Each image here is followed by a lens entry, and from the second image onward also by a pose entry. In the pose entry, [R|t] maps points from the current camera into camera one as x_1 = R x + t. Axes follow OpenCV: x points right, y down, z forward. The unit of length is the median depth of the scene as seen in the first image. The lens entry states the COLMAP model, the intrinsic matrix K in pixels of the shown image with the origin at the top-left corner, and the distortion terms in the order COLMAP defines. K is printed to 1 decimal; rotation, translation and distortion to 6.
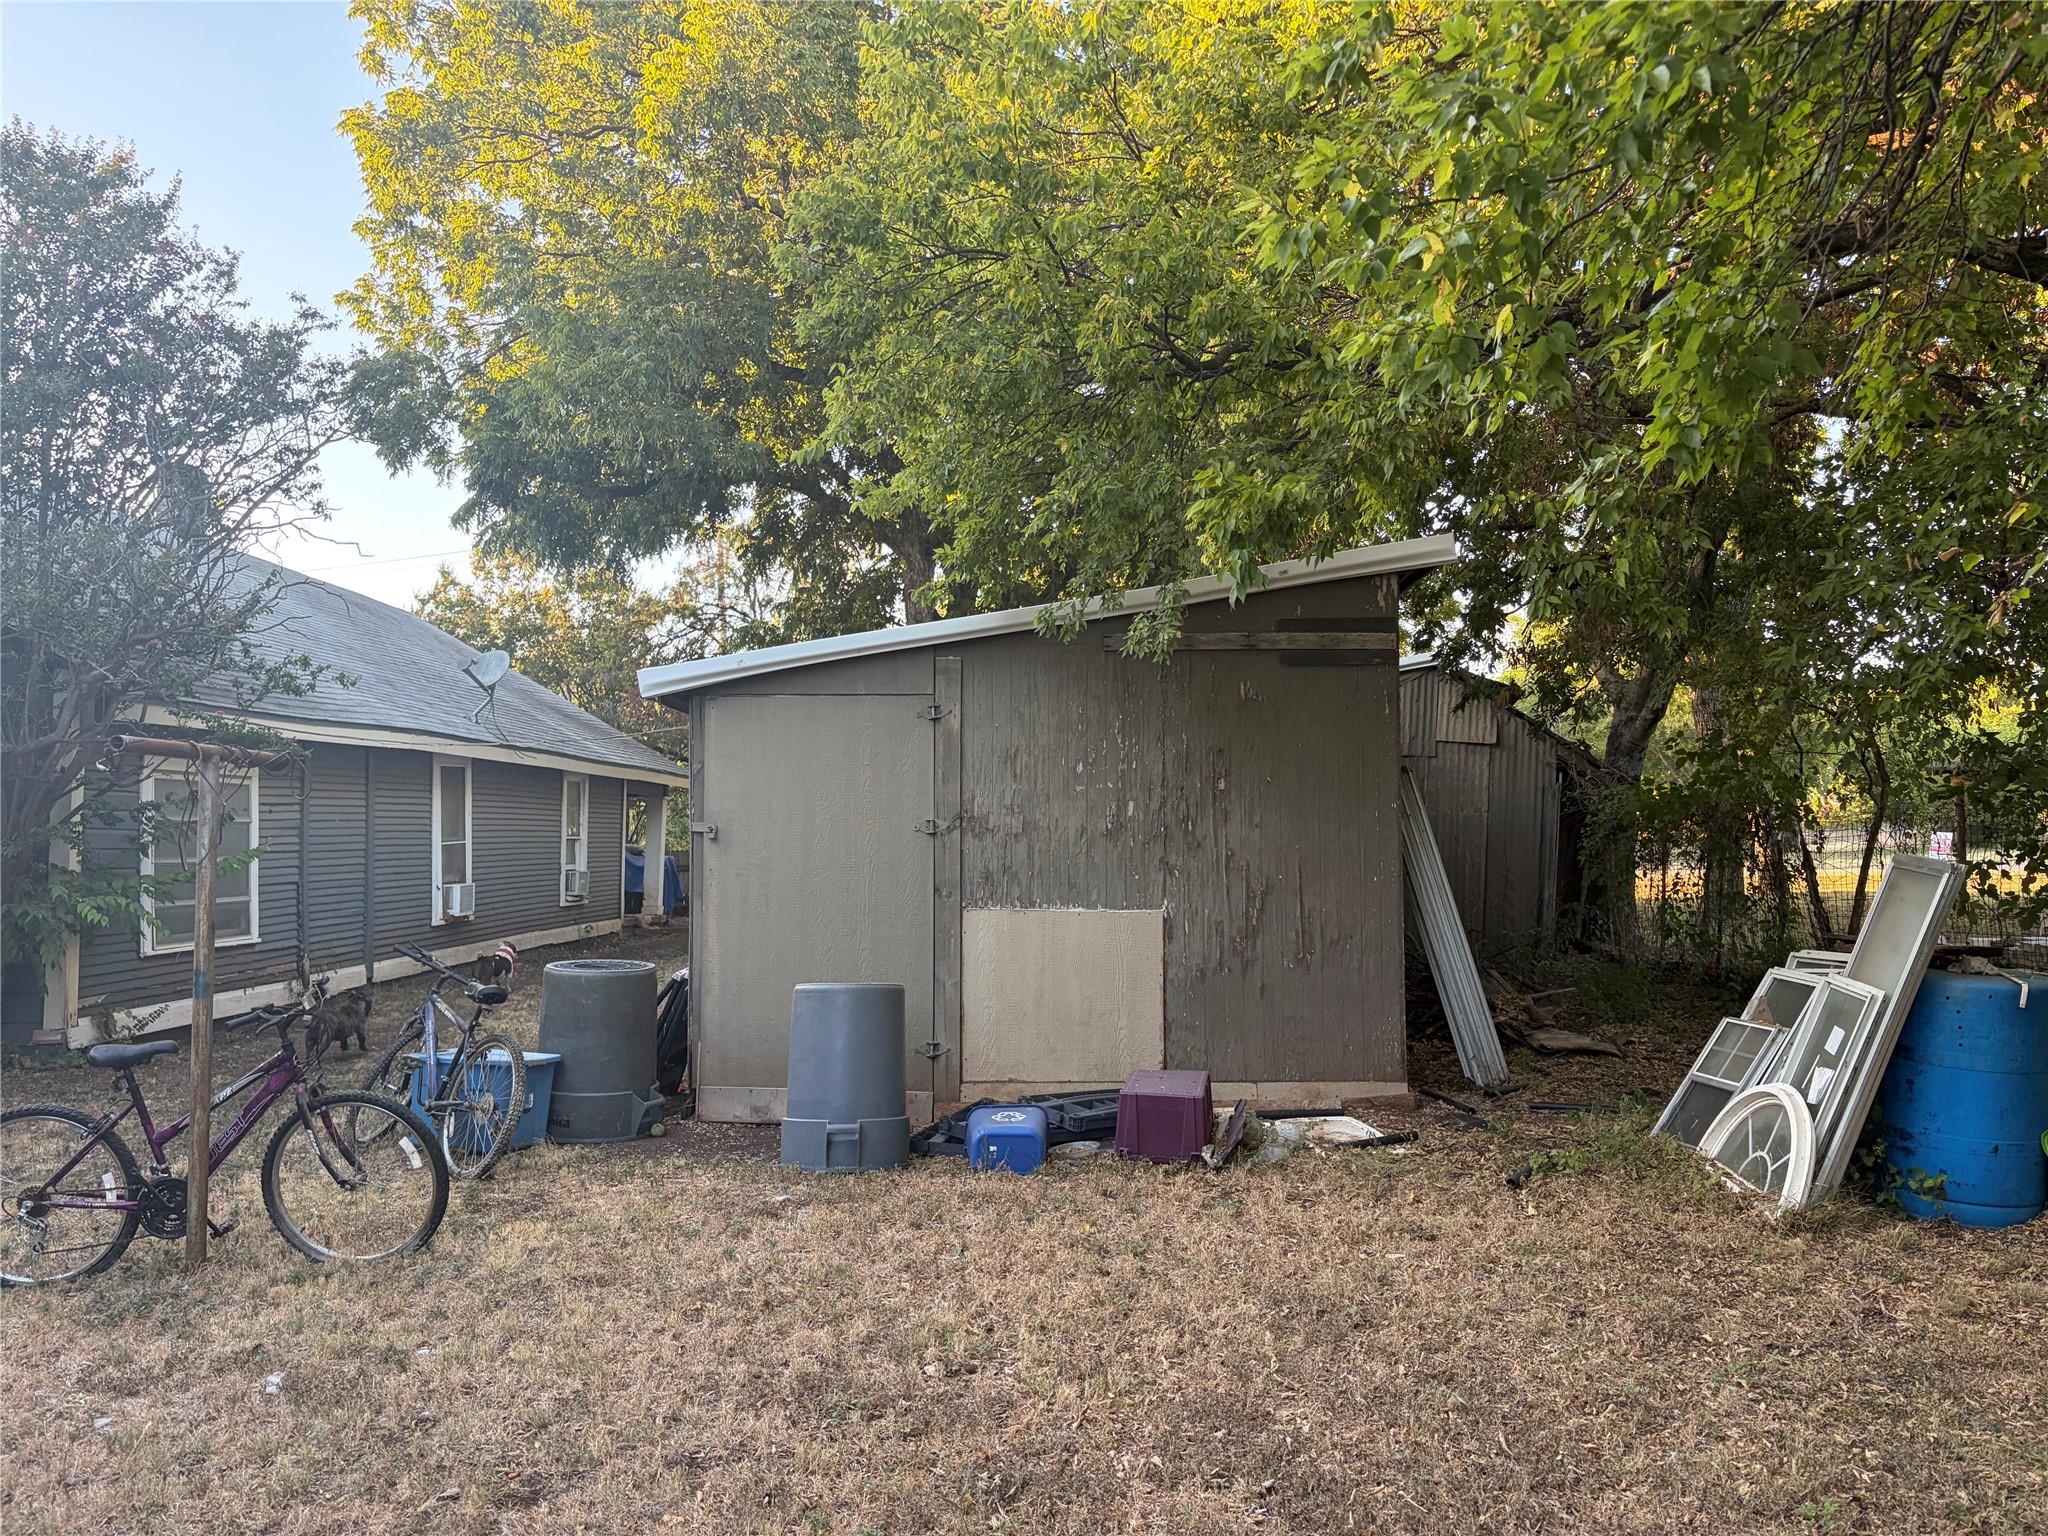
lens RADIAL K [[1535.0, 0, 1032.6], [0, 1535.0, 751.8], [0, 0, 1]] dist [0.050816, -0.055163]
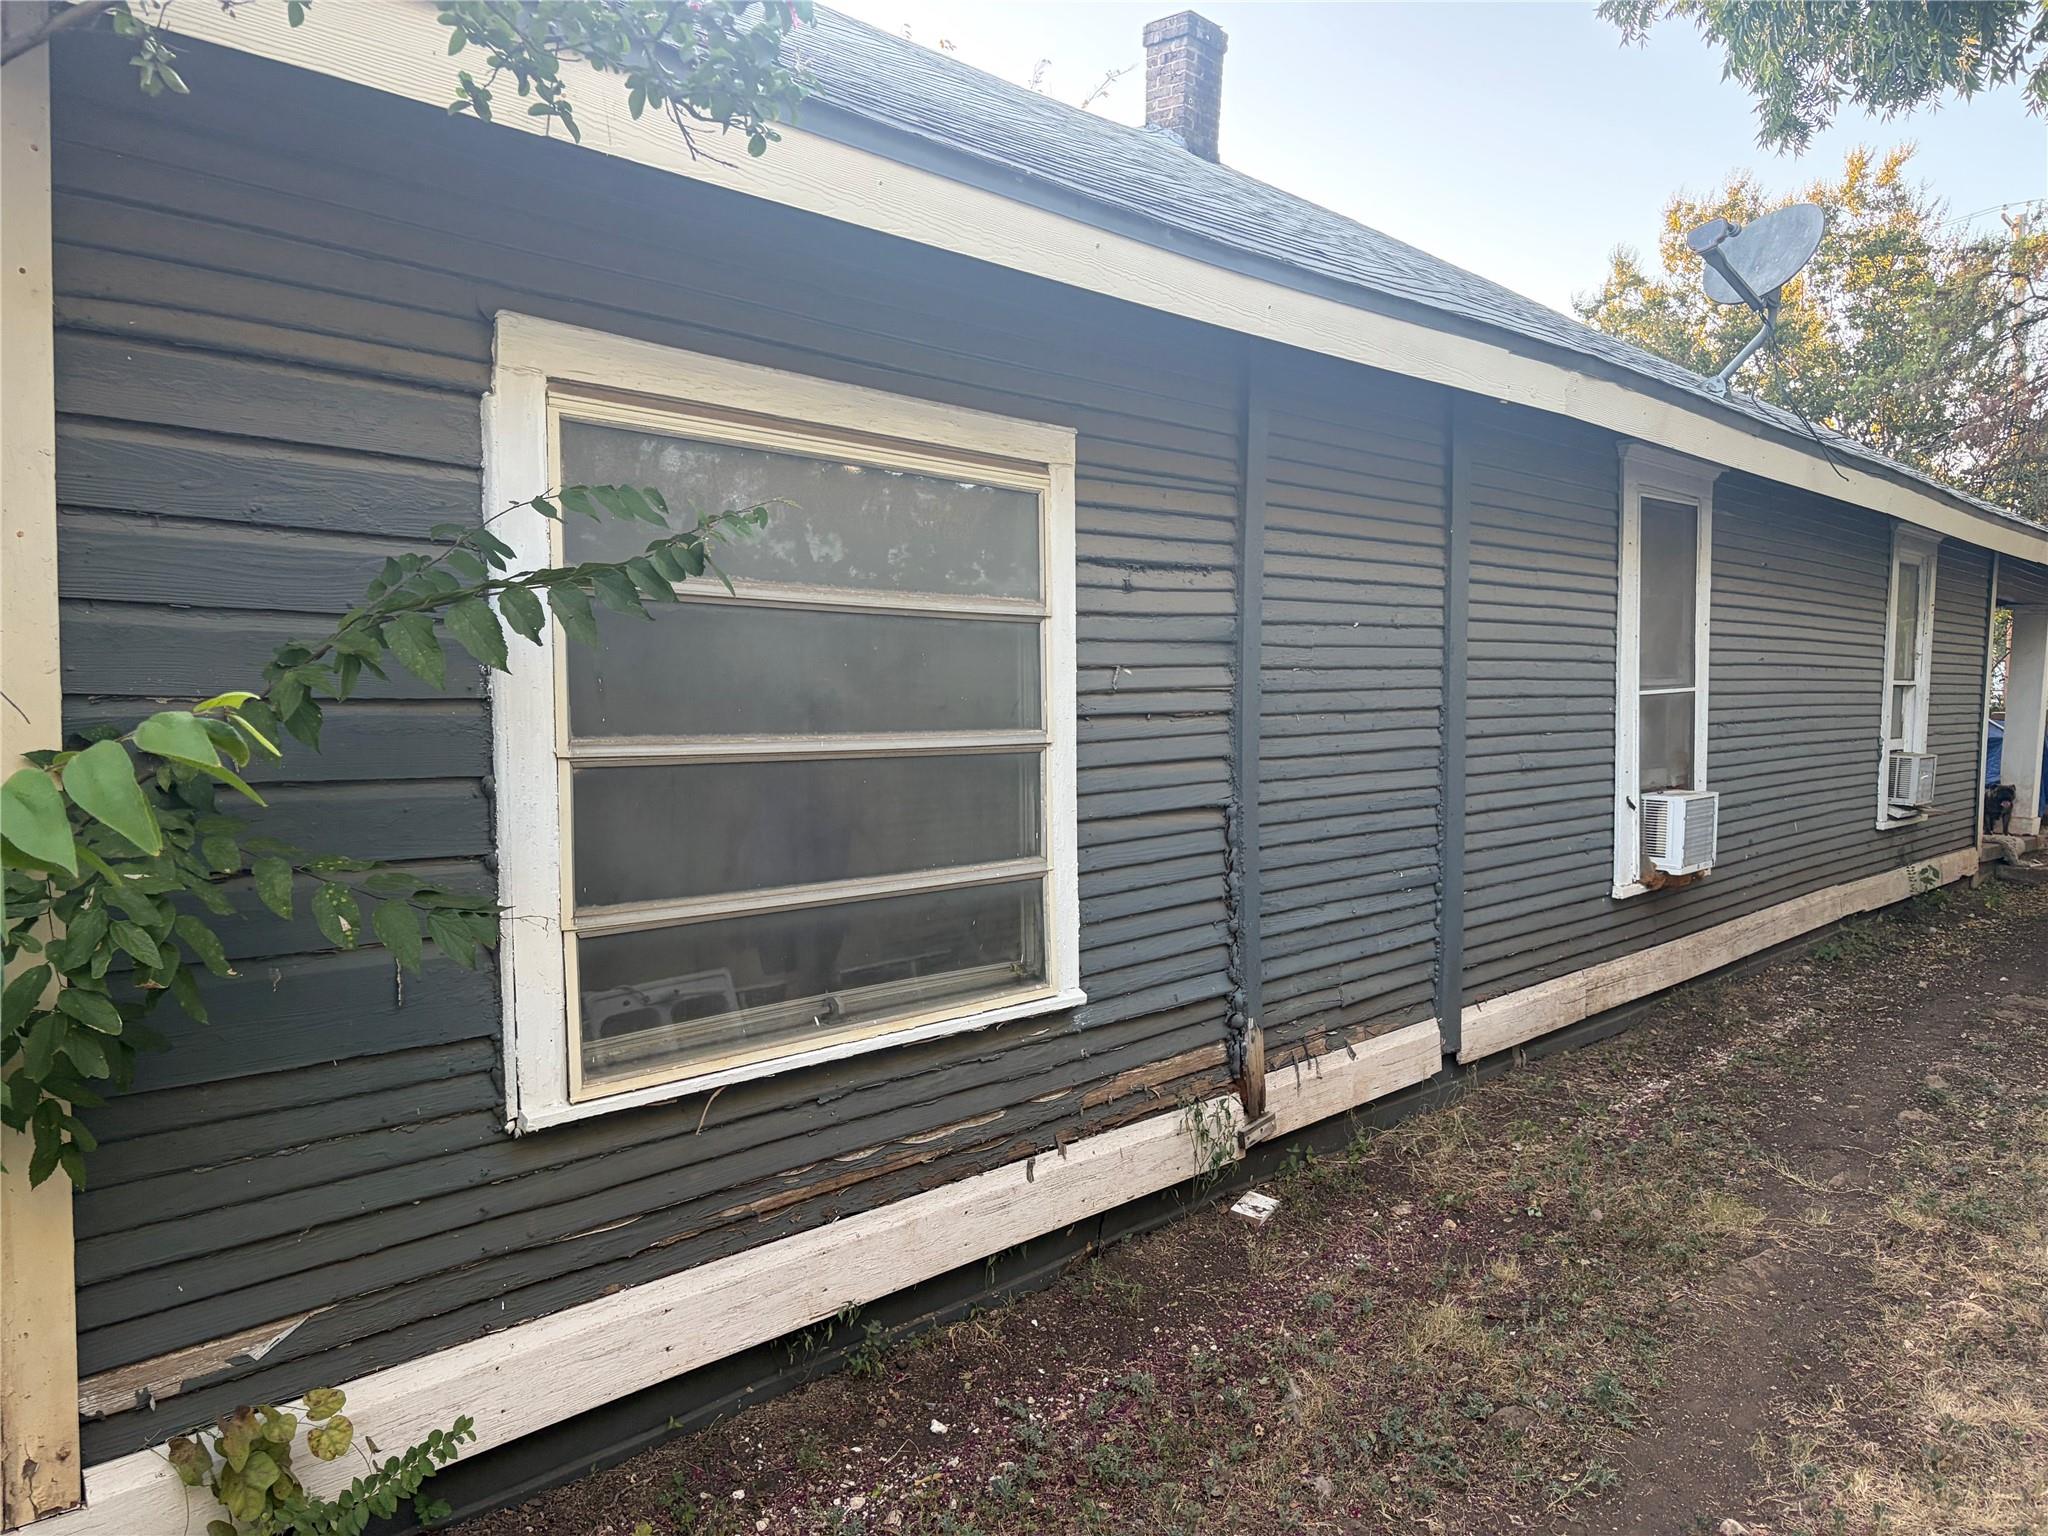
lens RADIAL K [[1535.0, 0, 1034.3], [0, 1535.0, 774.8], [0, 0, 1]] dist [0.050816, -0.055163]
pose [[0.756452, 0.048885, -0.652220, -0.373674], [0.025901, 0.994182, 0.104556, 0.054420], [0.653537, -0.095985, 0.750784, 0.931516]]
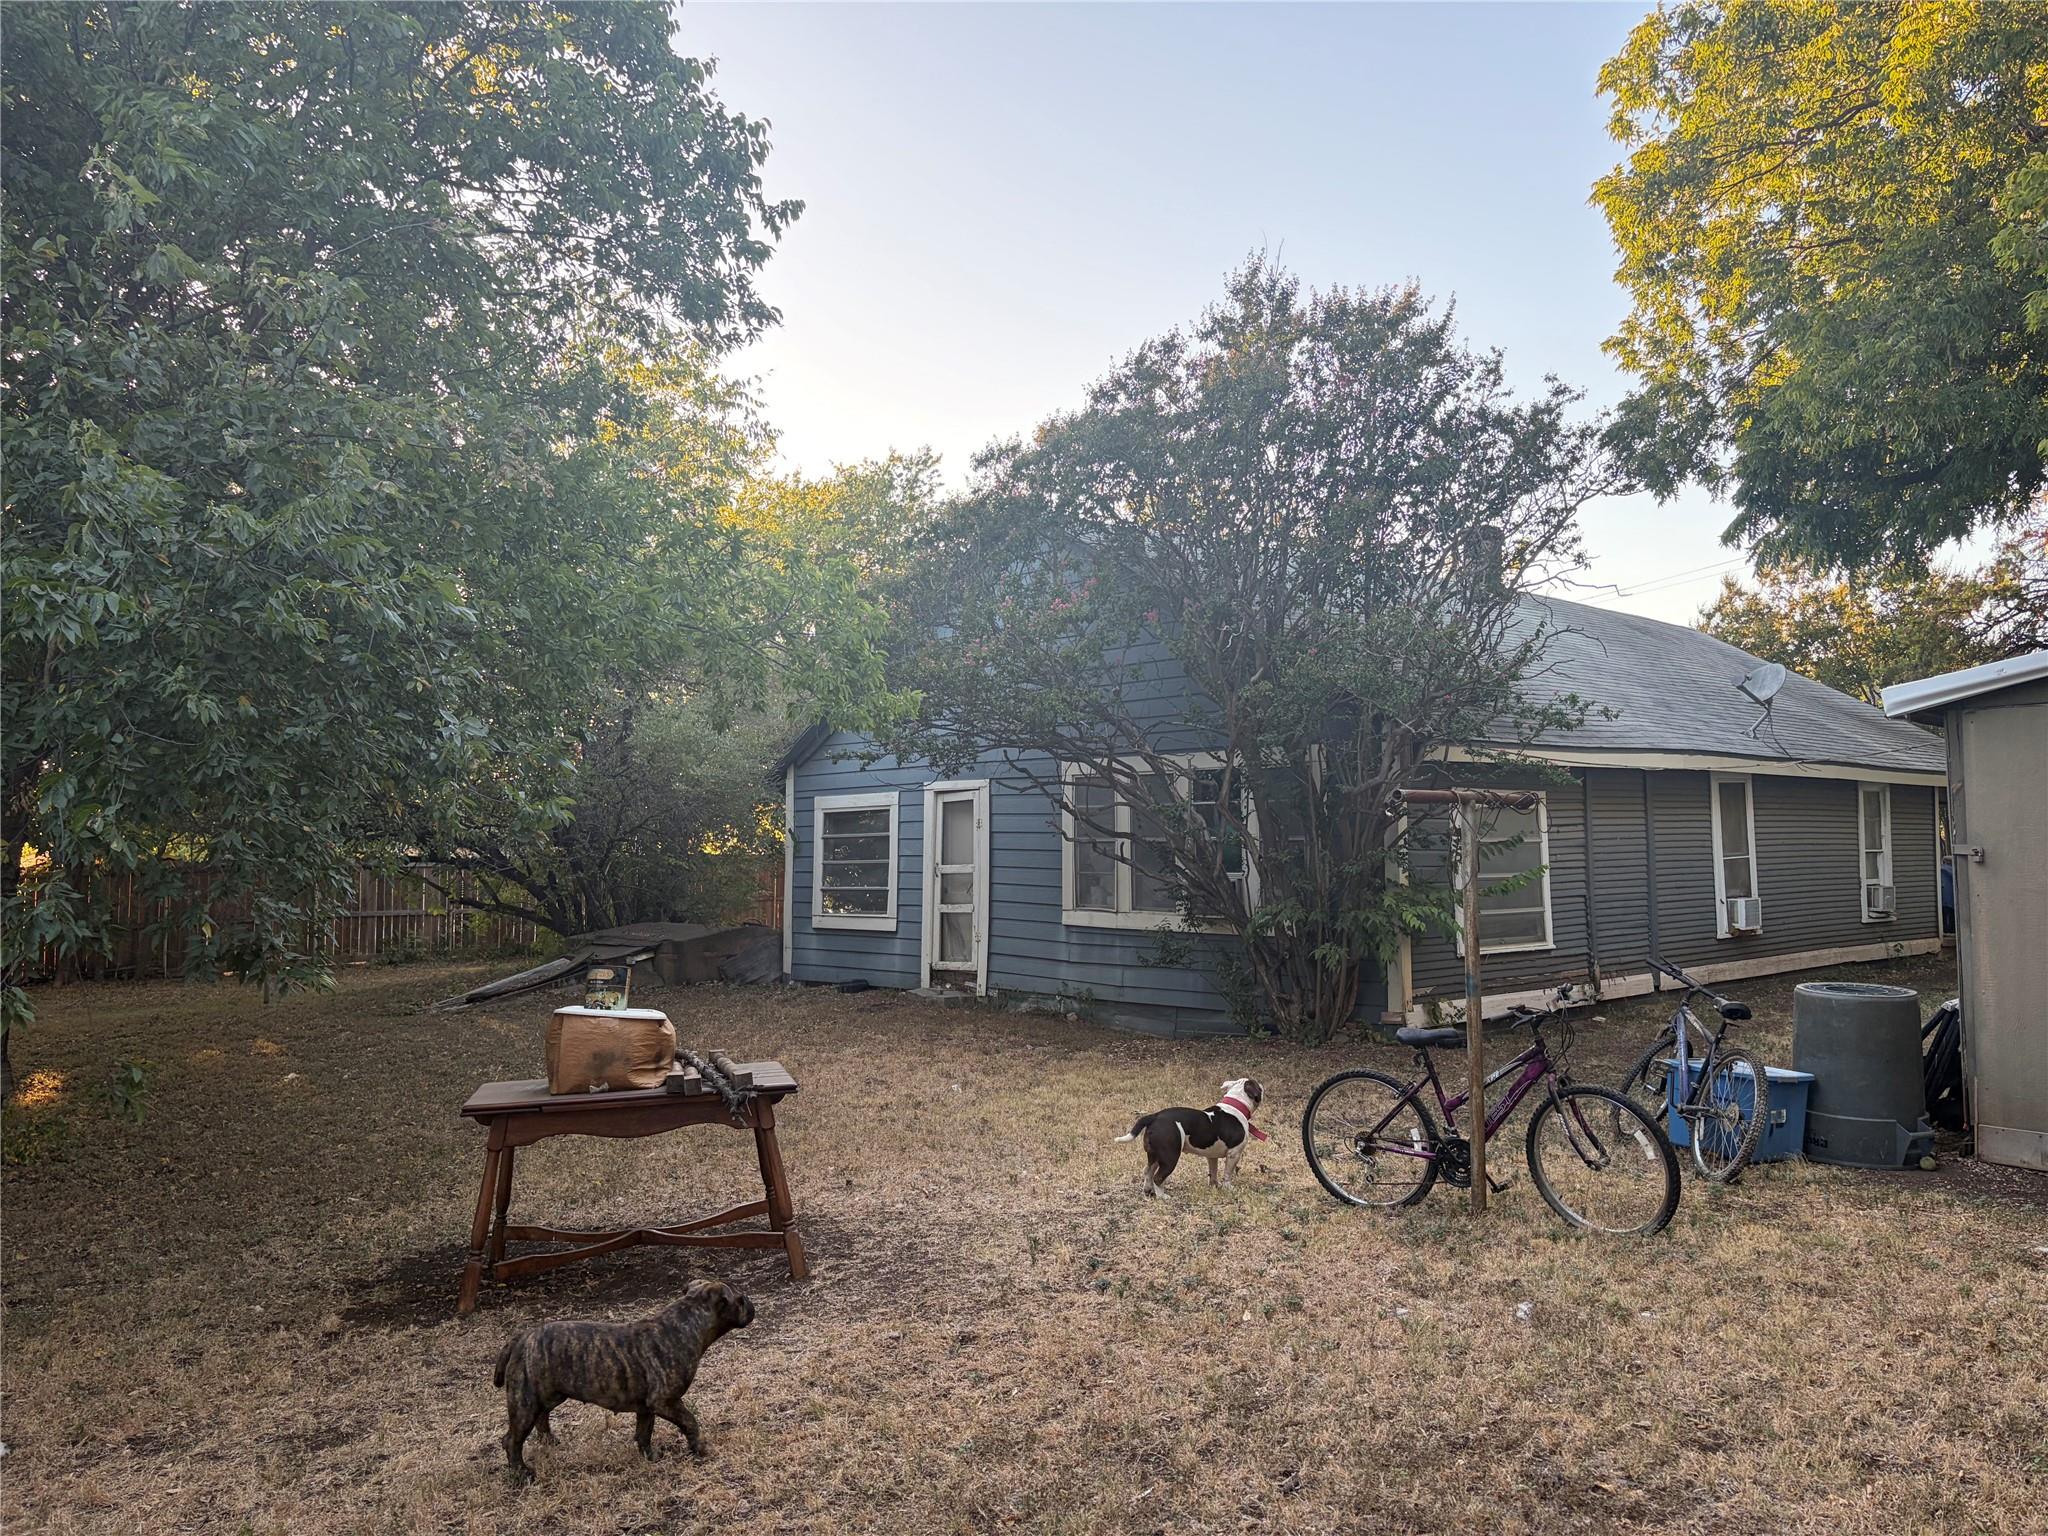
lens RADIAL K [[1535.0, 0, 1045.2], [0, 1535.0, 777.1], [0, 0, 1]] dist [0.050816, -0.055163]
pose [[0.697502, -0.038852, -0.715529, 0.060170], [0.047605, 0.998836, -0.007829, -0.012073], [0.715000, -0.028602, 0.698539, -0.052399]]
